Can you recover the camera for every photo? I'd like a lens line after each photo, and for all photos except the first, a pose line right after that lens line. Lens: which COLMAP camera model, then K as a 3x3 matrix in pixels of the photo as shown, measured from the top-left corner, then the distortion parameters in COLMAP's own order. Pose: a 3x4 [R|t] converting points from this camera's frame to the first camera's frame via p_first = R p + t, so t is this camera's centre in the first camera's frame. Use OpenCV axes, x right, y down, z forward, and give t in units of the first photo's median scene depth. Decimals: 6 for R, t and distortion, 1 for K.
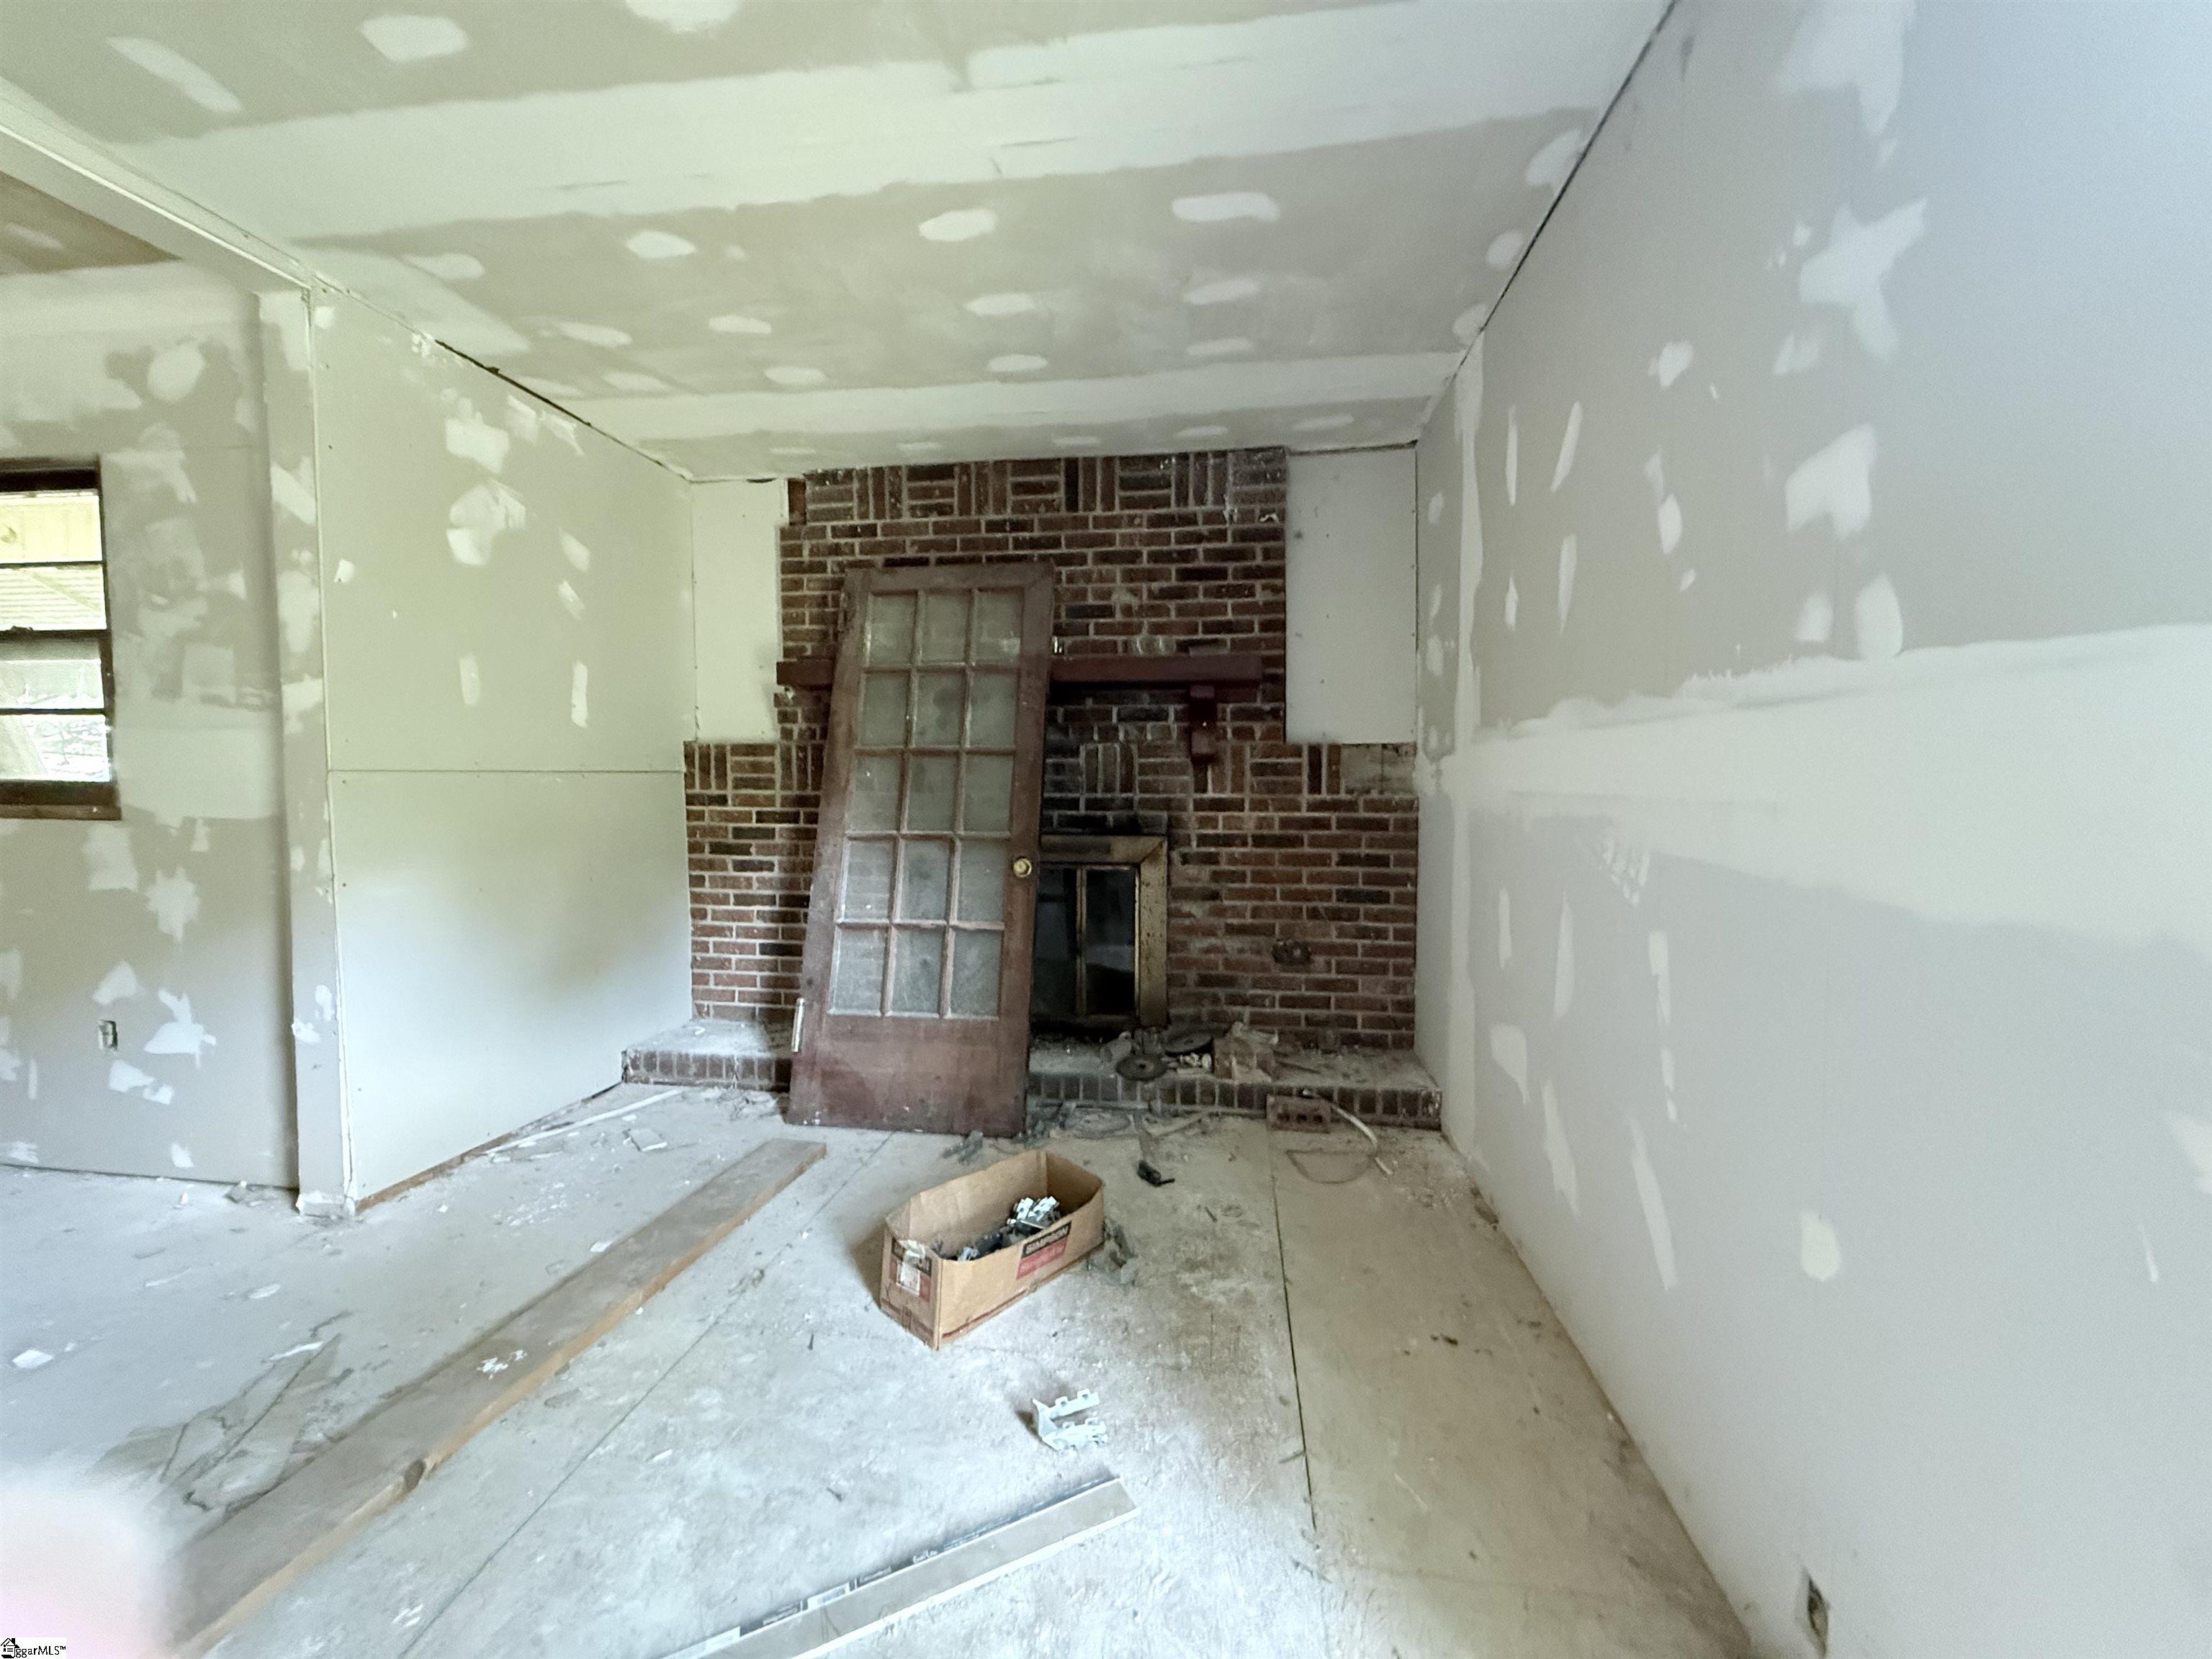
lens RADIAL K [[883.9, 0, 1100.5], [0, 883.9, 831.4], [0, 0, 1]] dist [-0.000293, 0.000343]
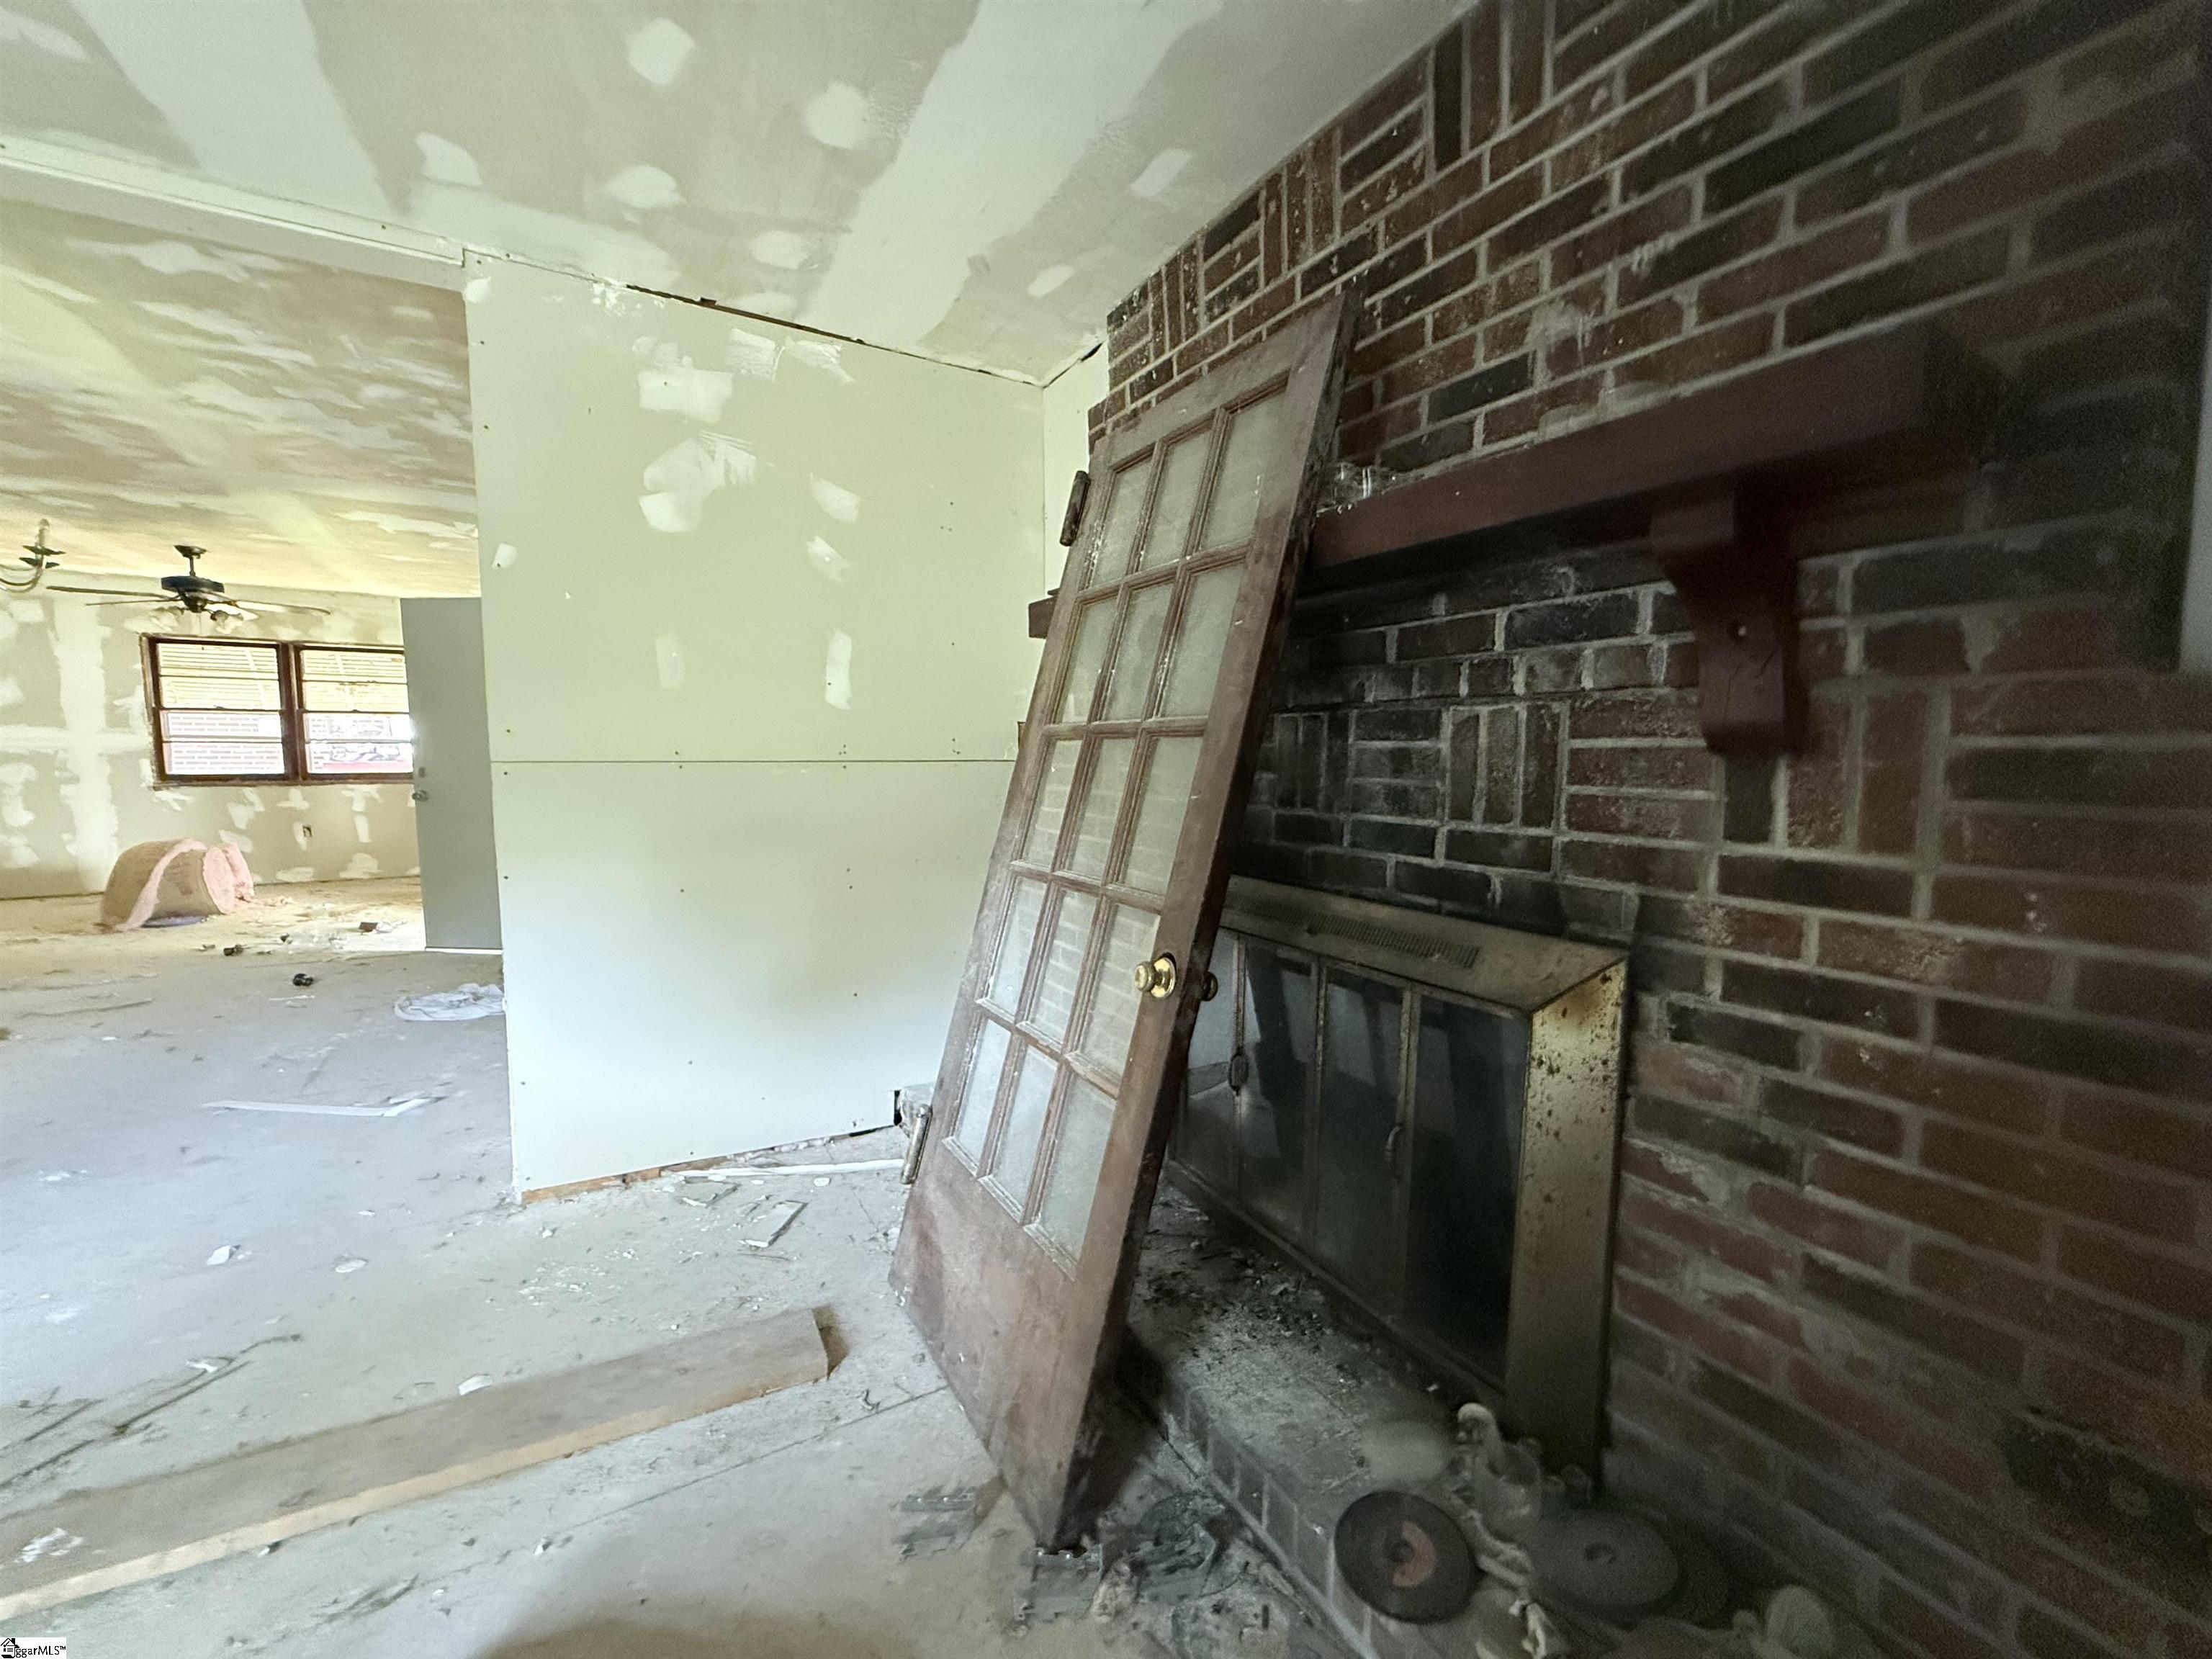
lens RADIAL K [[881.1, 0, 1102.8], [0, 881.1, 831.2], [0, 0, 1]] dist [0.000931, -0.000072]
pose [[0.628212, 0.072156, -0.774689, 0.223080], [-0.053648, 0.997338, 0.049389, -0.051900], [0.776190, 0.010533, 0.630411, 0.617693]]
